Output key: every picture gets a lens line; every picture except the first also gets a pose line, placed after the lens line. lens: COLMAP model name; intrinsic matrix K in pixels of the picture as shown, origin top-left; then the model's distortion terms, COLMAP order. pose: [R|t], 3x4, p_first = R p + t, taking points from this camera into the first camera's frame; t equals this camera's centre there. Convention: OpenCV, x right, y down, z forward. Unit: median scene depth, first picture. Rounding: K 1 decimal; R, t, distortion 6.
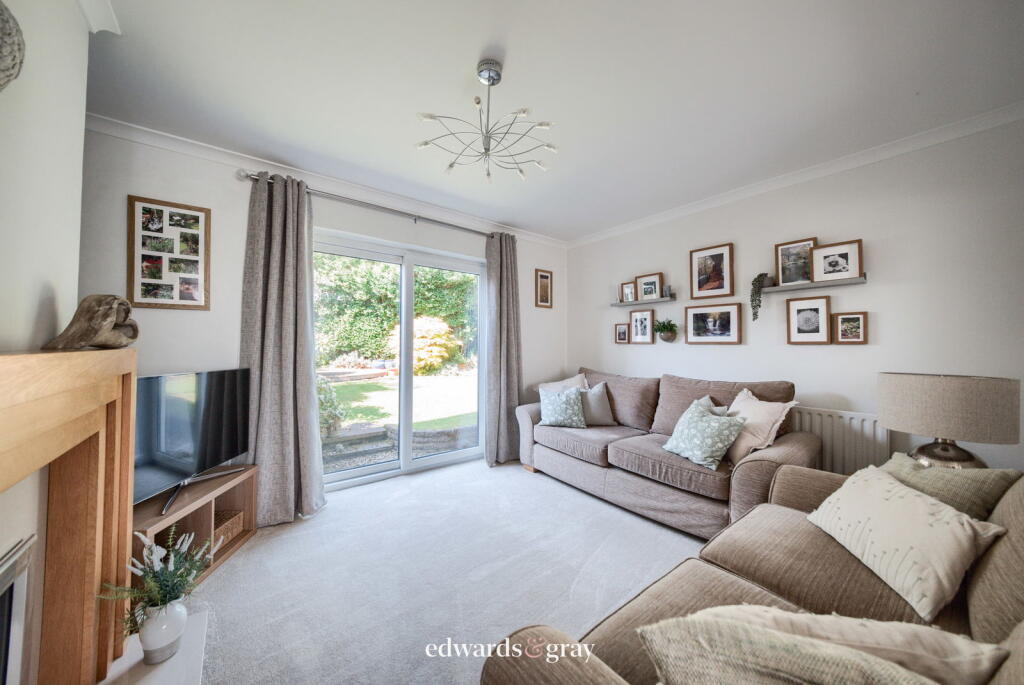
lens RADIAL K [[358.7, 0, 506.1], [0, 358.7, 337.5], [0, 0, 1]] dist [-0.001410, -0.000414]
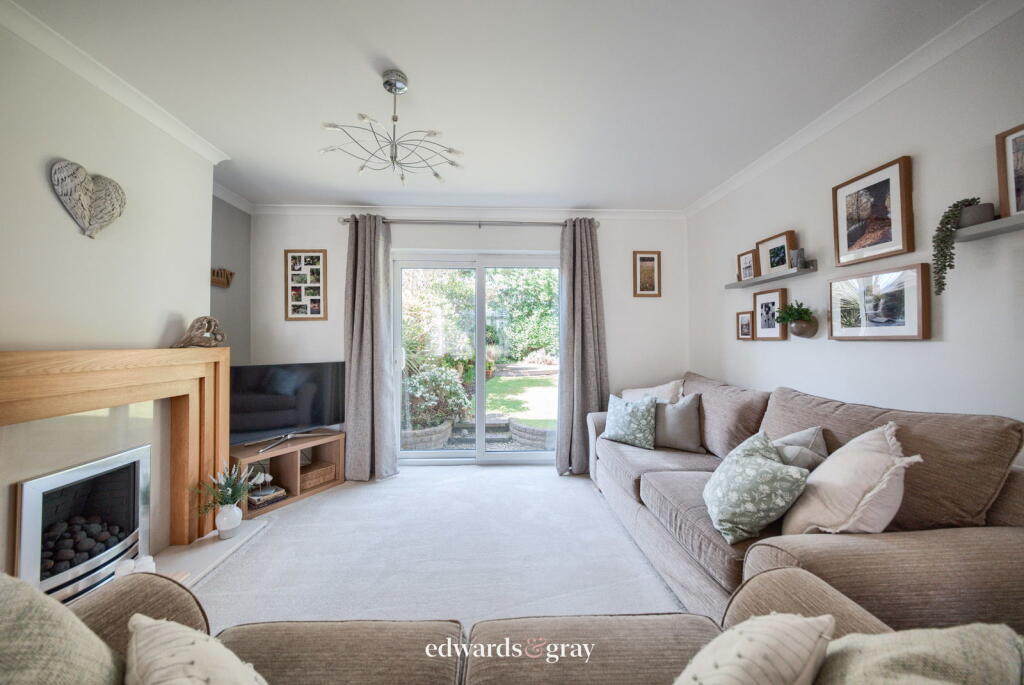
lens RADIAL K [[358.7, 0, 485.9], [0, 358.7, 336.6], [0, 0, 1]] dist [-0.001410, -0.000414]
pose [[0.808501, -0.015454, -0.588291, 0.386081], [0.018266, 0.999832, -0.001162, 0.001714], [0.588211, -0.009806, 0.808648, 0.158183]]
